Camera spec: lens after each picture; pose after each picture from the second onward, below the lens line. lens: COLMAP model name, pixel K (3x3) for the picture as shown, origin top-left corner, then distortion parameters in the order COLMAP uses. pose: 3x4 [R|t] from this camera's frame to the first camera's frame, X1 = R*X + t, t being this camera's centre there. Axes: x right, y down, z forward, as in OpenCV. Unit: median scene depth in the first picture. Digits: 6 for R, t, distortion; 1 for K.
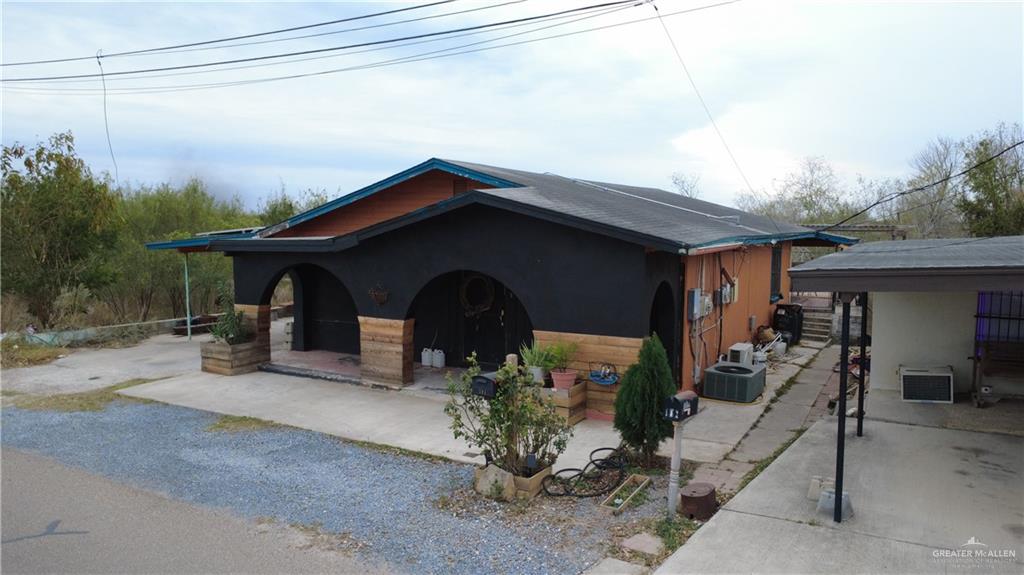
lens RADIAL K [[754.5, 0, 512.0], [0, 754.5, 287.5], [0, 0, 1]] dist [-0.003328, -0.000601]
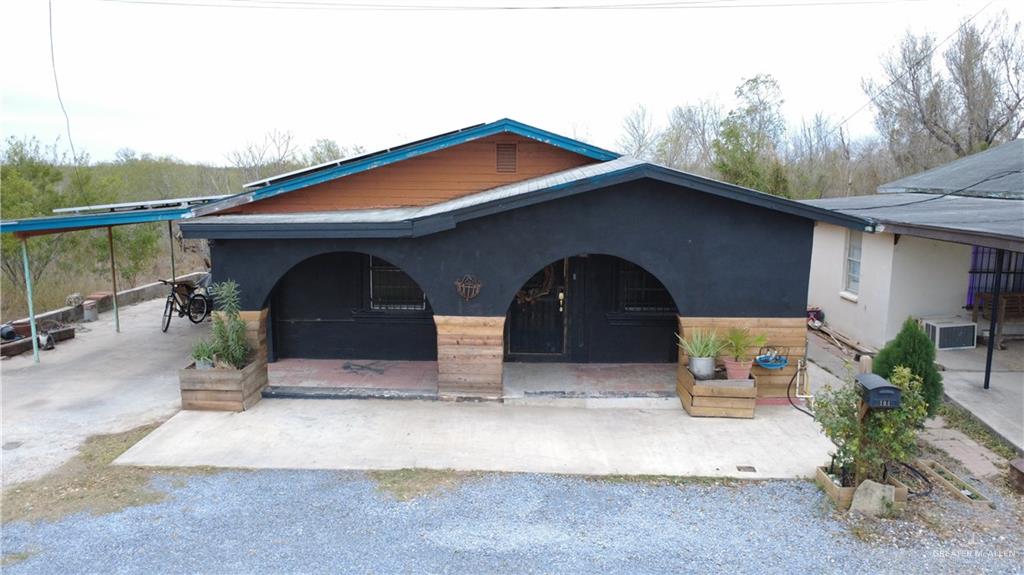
lens RADIAL K [[754.5, 0, 512.0], [0, 754.5, 287.5], [0, 0, 1]] dist [-0.003328, -0.000601]
pose [[0.882031, -0.071723, 0.465701, -0.510417], [0.038983, 0.996067, 0.079572, -0.053264], [-0.469577, -0.052030, 0.881357, 0.261423]]
